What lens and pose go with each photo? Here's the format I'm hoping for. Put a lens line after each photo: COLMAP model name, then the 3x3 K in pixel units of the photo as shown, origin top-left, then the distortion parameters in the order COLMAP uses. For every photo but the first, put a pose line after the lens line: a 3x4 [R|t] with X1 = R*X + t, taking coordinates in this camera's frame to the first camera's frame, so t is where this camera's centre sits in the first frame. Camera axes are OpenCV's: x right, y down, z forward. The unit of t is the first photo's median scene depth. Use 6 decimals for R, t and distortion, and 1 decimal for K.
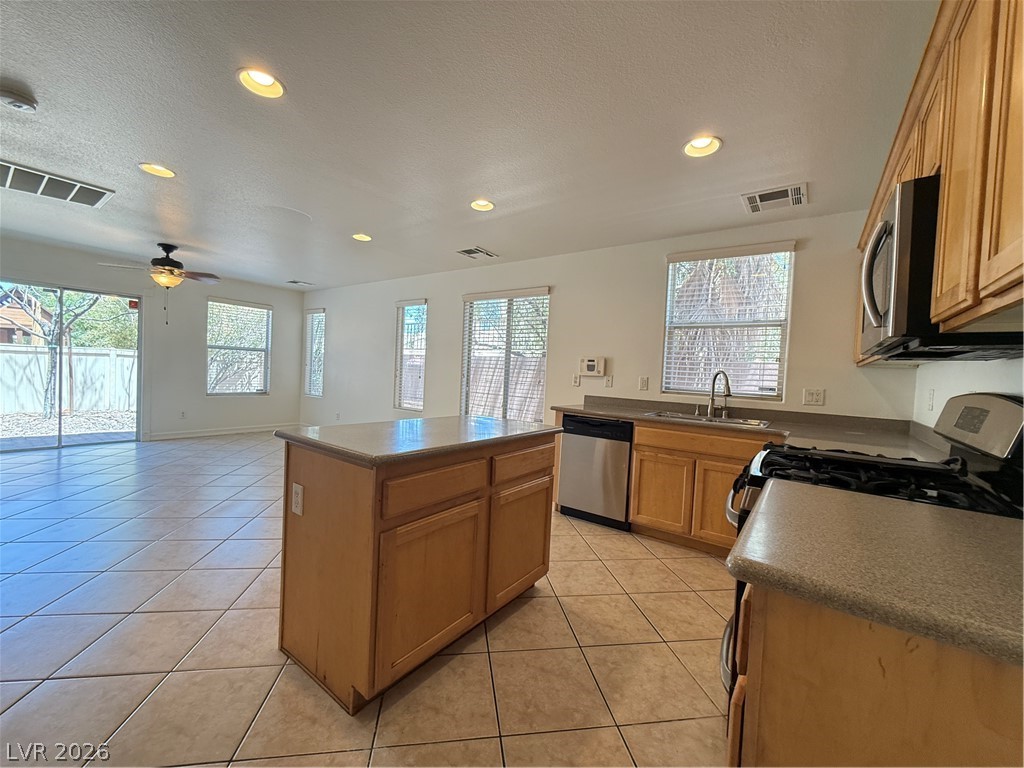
lens RADIAL K [[408.4, 0, 512.5], [0, 408.4, 382.8], [0, 0, 1]] dist [-0.000379, -0.000045]
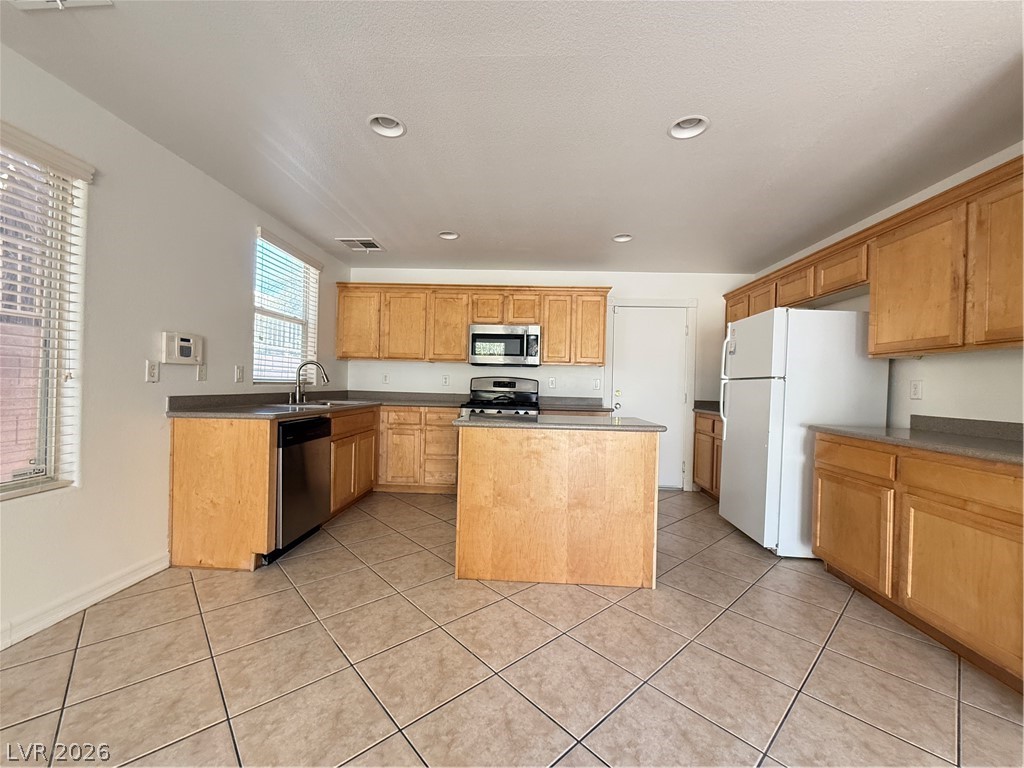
lens RADIAL K [[408.4, 0, 514.6], [0, 408.4, 385.0], [0, 0, 1]] dist [-0.000379, -0.000045]
pose [[-0.551093, -0.062750, 0.832081, -0.590299], [-0.027969, 0.997997, 0.056739, -0.034064], [-0.833975, 0.007996, -0.551745, 0.901411]]
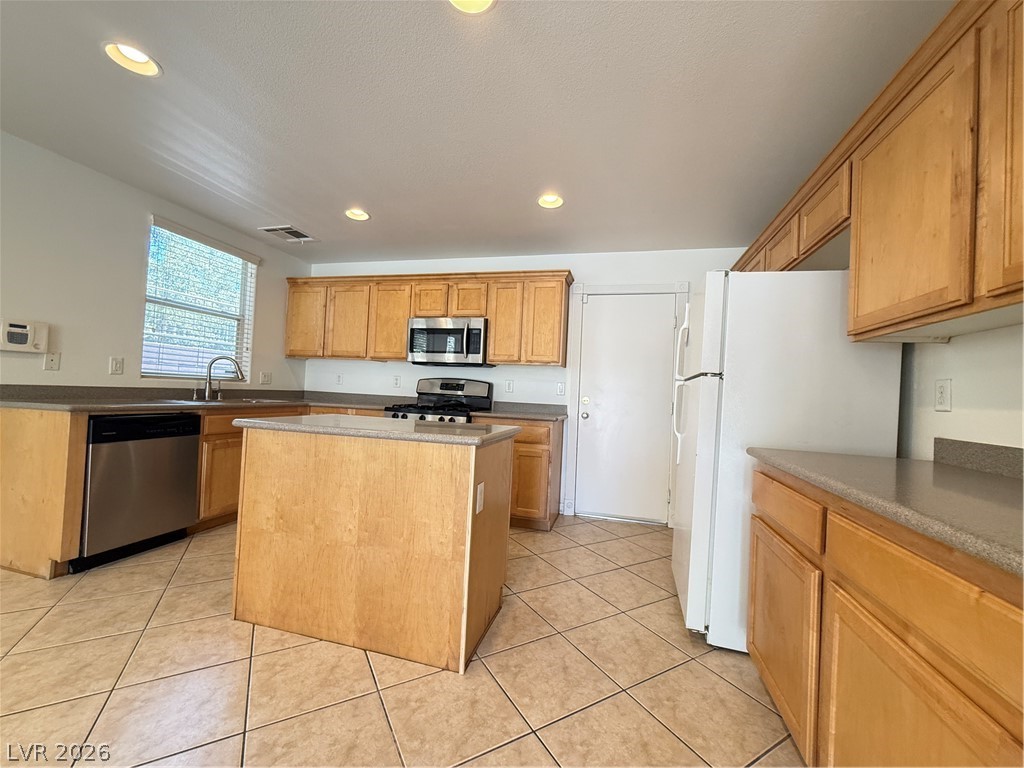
lens RADIAL K [[408.4, 0, 514.7], [0, 408.4, 385.3], [0, 0, 1]] dist [-0.000379, -0.000045]
pose [[-0.363237, -0.047529, 0.930484, -0.611329], [-0.037087, 0.998644, 0.036532, -0.016043], [-0.930959, -0.021239, -0.364507, 0.526769]]
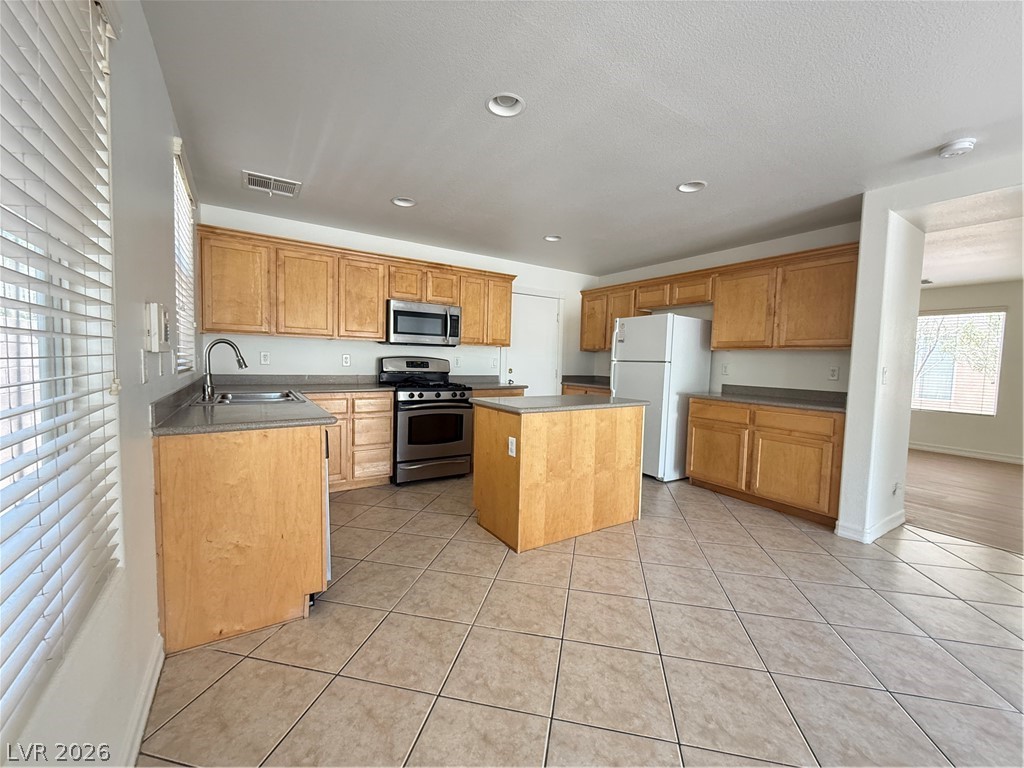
lens RADIAL K [[408.4, 0, 514.6], [0, 408.4, 384.8], [0, 0, 1]] dist [-0.000379, -0.000045]
pose [[-0.932563, -0.093911, 0.348579, -0.265489], [-0.060140, 0.992493, 0.106495, -0.047916], [-0.355963, 0.078350, -0.931210, 1.222392]]
